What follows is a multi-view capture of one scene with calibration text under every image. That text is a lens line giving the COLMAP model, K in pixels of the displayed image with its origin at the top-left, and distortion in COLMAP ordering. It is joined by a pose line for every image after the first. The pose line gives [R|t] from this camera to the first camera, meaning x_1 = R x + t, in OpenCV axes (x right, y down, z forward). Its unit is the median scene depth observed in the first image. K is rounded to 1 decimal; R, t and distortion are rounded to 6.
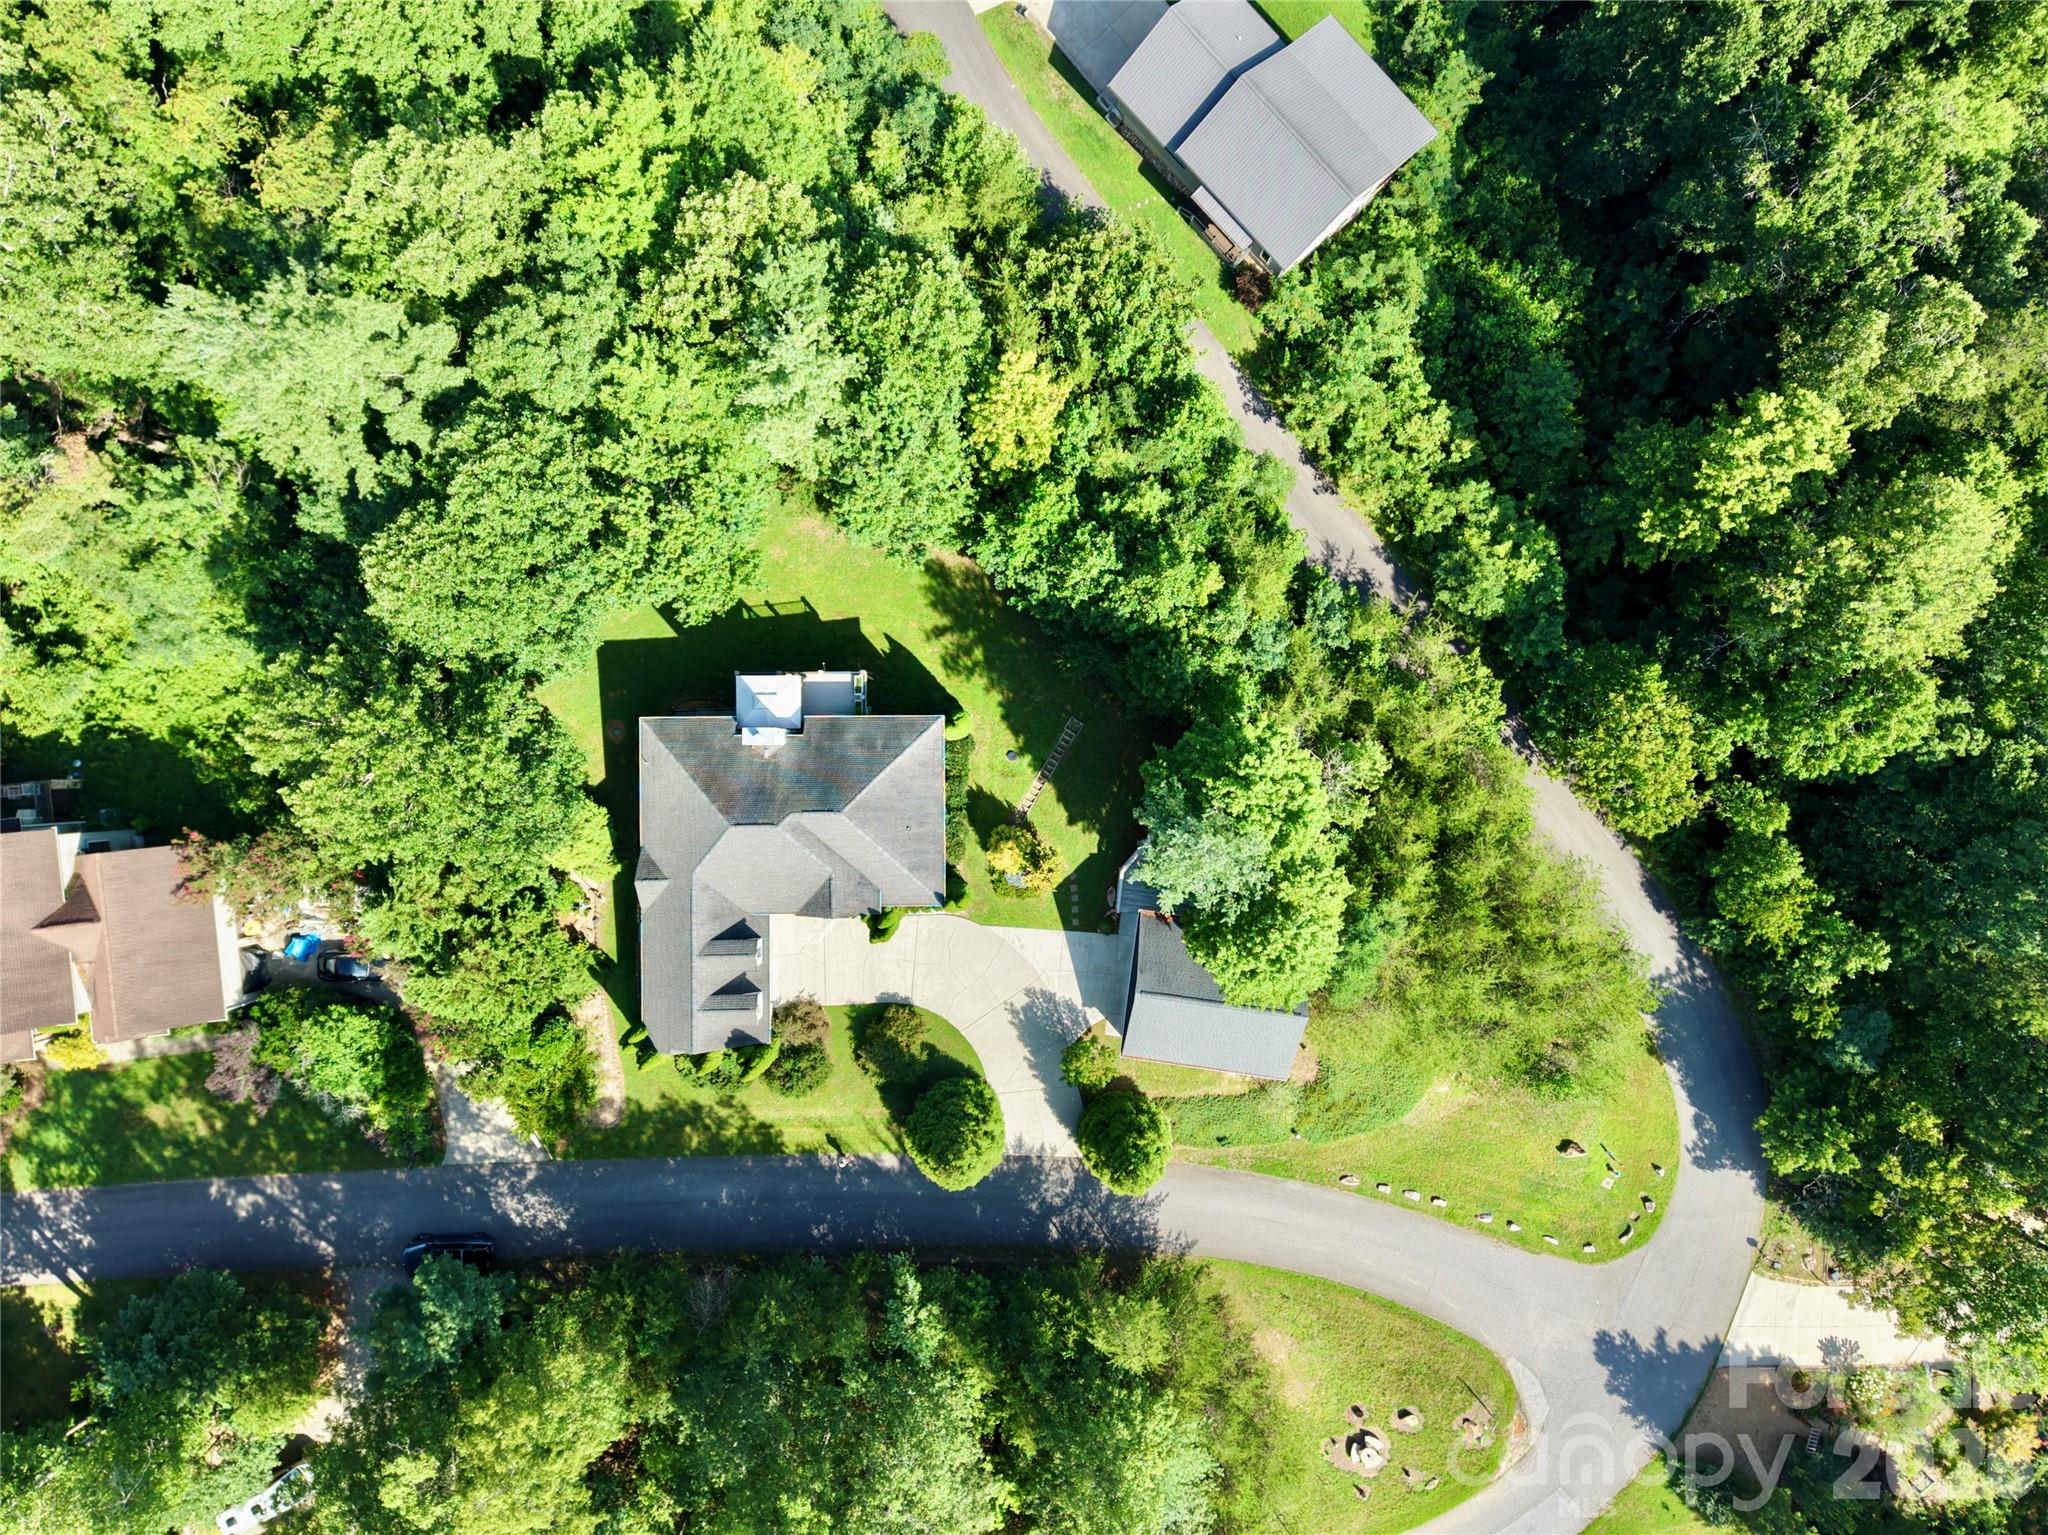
lens RADIAL K [[1394.4, 0, 1024.0], [0, 1394.4, 767.5], [0, 0, 1]] dist [0.045463, -0.025841]
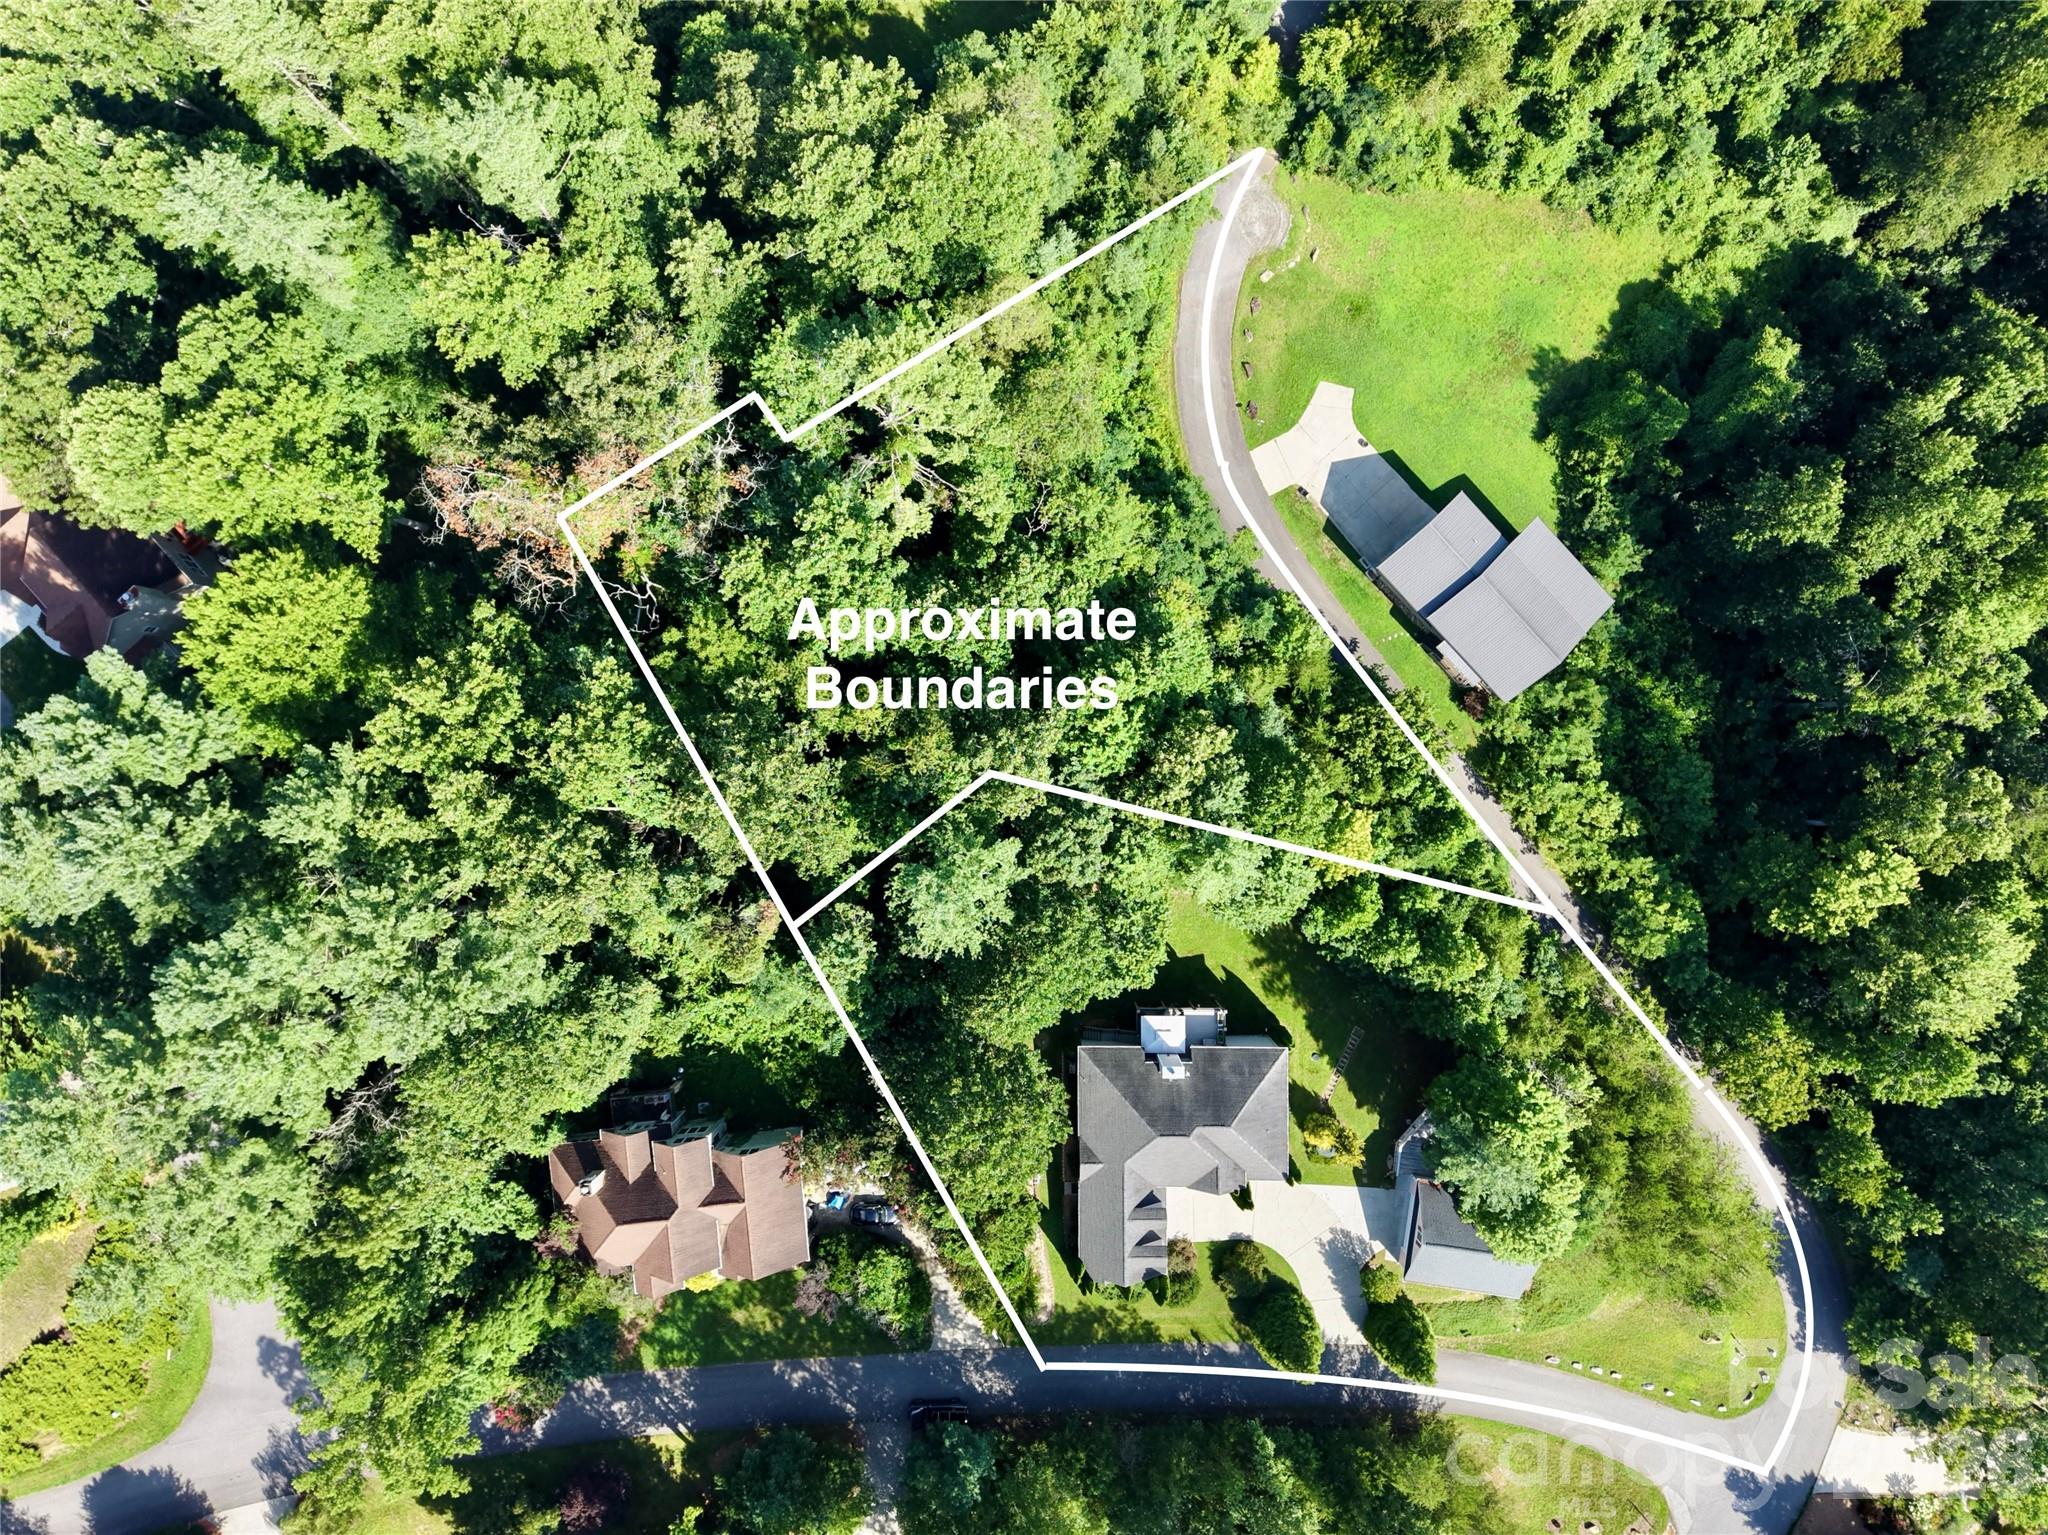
lens RADIAL K [[1414.3, 0, 1020.6], [0, 1414.3, 768.8], [0, 0, 1]] dist [0.051844, -0.024453]
pose [[0.999952, 0.006176, 0.007625, -0.337263], [-0.006263, 0.999915, 0.011465, -0.331842], [-0.007554, -0.011513, 0.999905, -0.453573]]
